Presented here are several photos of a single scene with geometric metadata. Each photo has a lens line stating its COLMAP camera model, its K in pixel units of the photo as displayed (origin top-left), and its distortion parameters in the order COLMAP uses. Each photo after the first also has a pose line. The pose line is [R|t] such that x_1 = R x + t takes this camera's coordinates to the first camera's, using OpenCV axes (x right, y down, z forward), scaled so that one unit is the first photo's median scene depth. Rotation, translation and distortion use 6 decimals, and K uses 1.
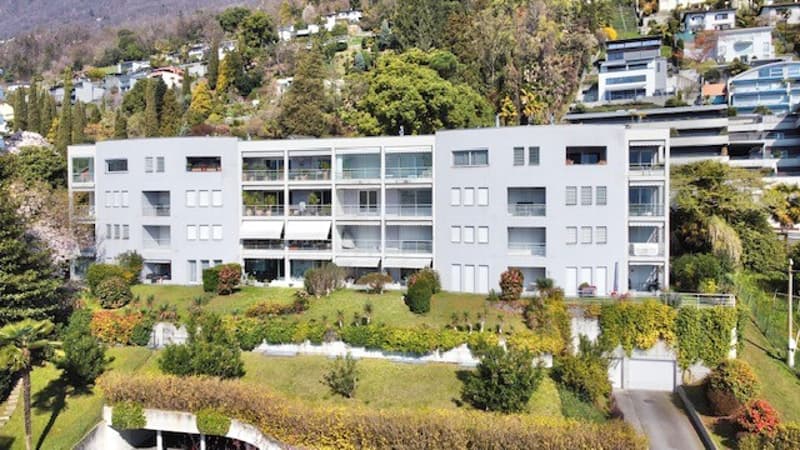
lens RADIAL K [[604.2, 0, 400.3], [0, 604.2, 223.1], [0, 0, 1]] dist [-0.004707, -0.004868]
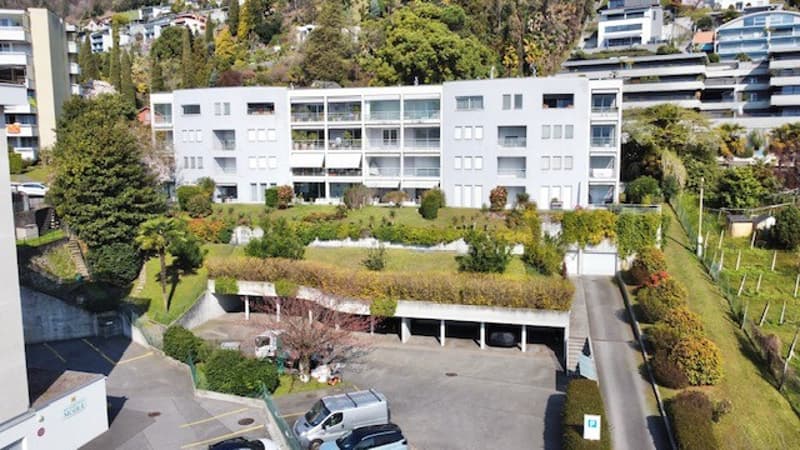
lens RADIAL K [[604.2, 0, 396.4], [0, 604.2, 222.1], [0, 0, 1]] dist [-0.004707, -0.004868]
pose [[0.999627, 0.002009, -0.027236, -0.004758], [0.000462, 0.995903, 0.090423, 0.026693], [0.027306, -0.090402, 0.995531, -0.288878]]
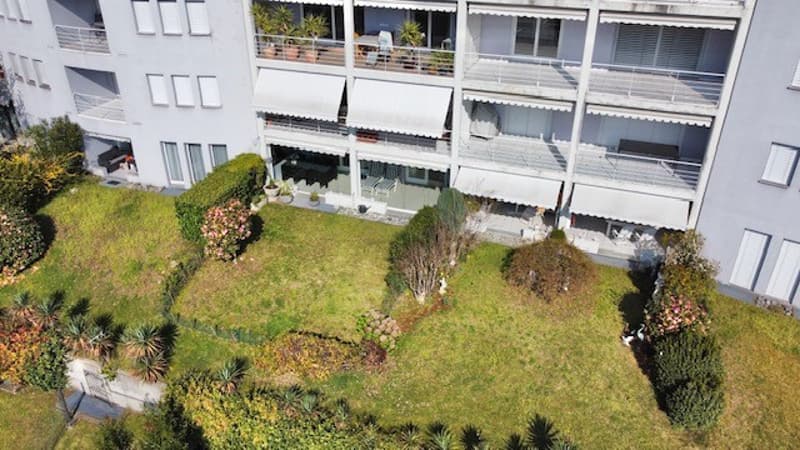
lens RADIAL K [[604.2, 0, 397.6], [0, 604.2, 221.9], [0, 0, 1]] dist [-0.004707, -0.004868]
pose [[0.991354, 0.063725, -0.114703, -0.096283], [-0.003012, 0.884973, 0.465632, -0.119134], [0.131181, -0.461261, 0.877514, 0.567036]]
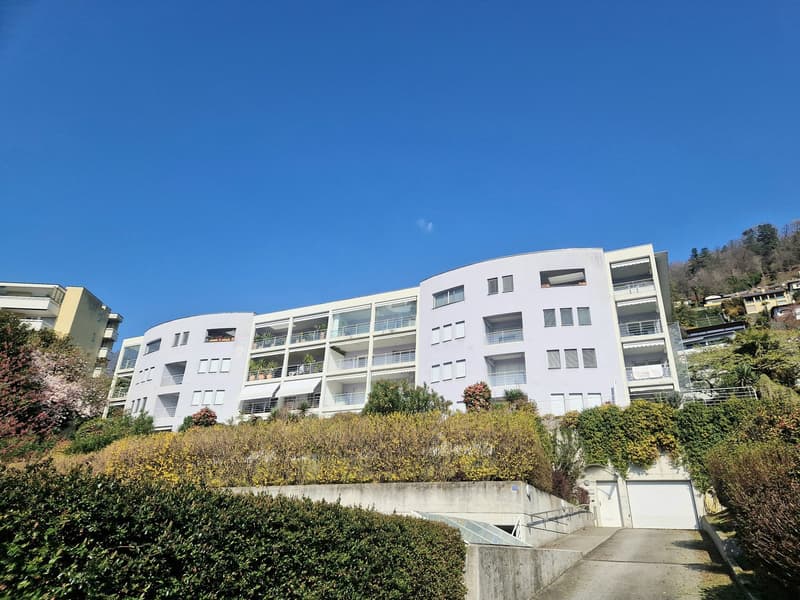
lens RADIAL K [[534.6, 0, 404.9], [0, 534.6, 296.8], [0, 0, 1]] dist [0.054381, 0.001220]
pose [[0.977193, -0.053535, -0.205496, 0.207298], [-0.044928, 0.893673, -0.446464, 0.264920], [0.207547, 0.445514, 0.870886, 0.195364]]
